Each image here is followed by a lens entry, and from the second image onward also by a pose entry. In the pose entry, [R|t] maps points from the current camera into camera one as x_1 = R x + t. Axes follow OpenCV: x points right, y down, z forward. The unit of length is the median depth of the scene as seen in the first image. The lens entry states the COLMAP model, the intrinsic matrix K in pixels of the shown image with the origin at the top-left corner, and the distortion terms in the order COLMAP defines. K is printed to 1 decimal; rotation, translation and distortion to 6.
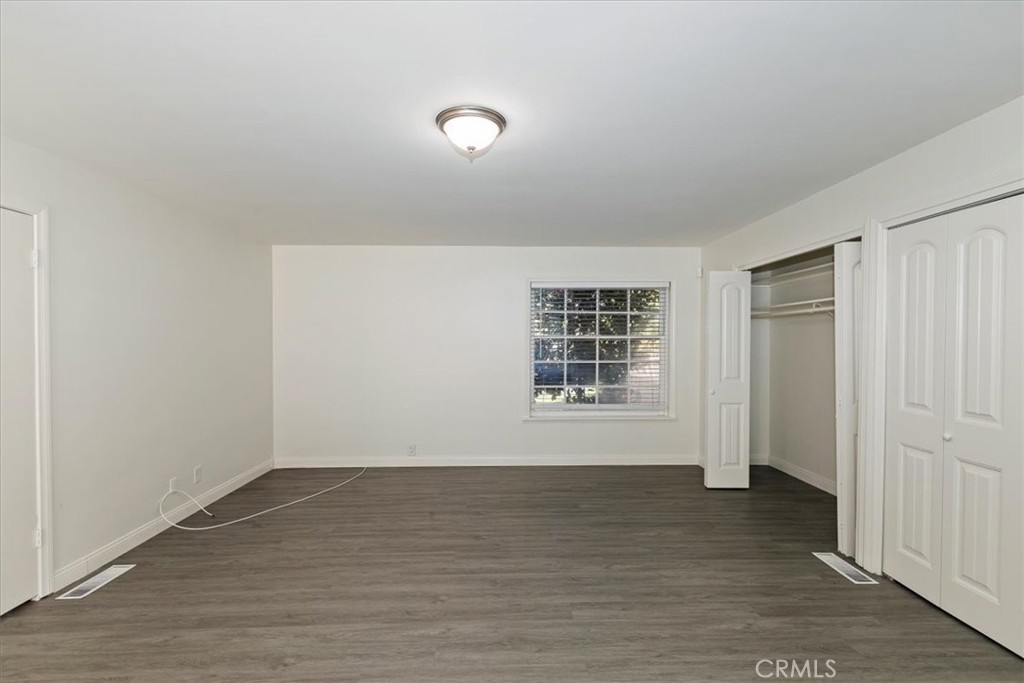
lens RADIAL K [[469.0, 0, 517.4], [0, 469.0, 340.3], [0, 0, 1]] dist [0.004202, -0.000405]
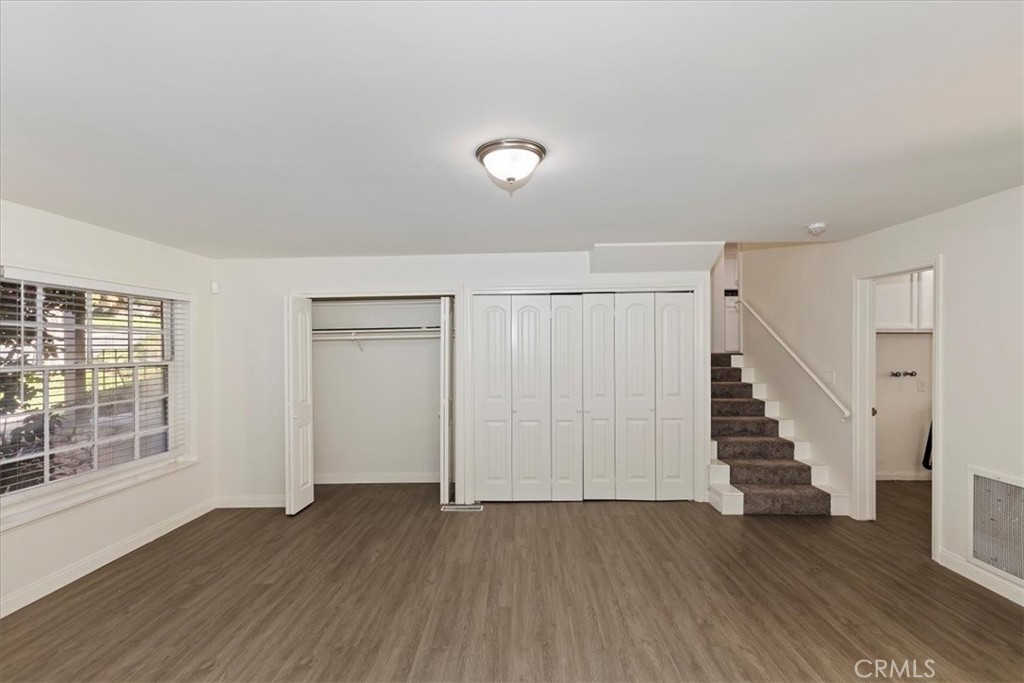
lens RADIAL K [[469.0, 0, 515.1], [0, 469.0, 346.4], [0, 0, 1]] dist [0.004202, -0.000405]
pose [[0.057870, 0.006895, 0.998300, -0.774243], [0.017074, 0.999823, -0.007895, -0.029809], [-0.998178, 0.017501, 0.057742, 0.677917]]
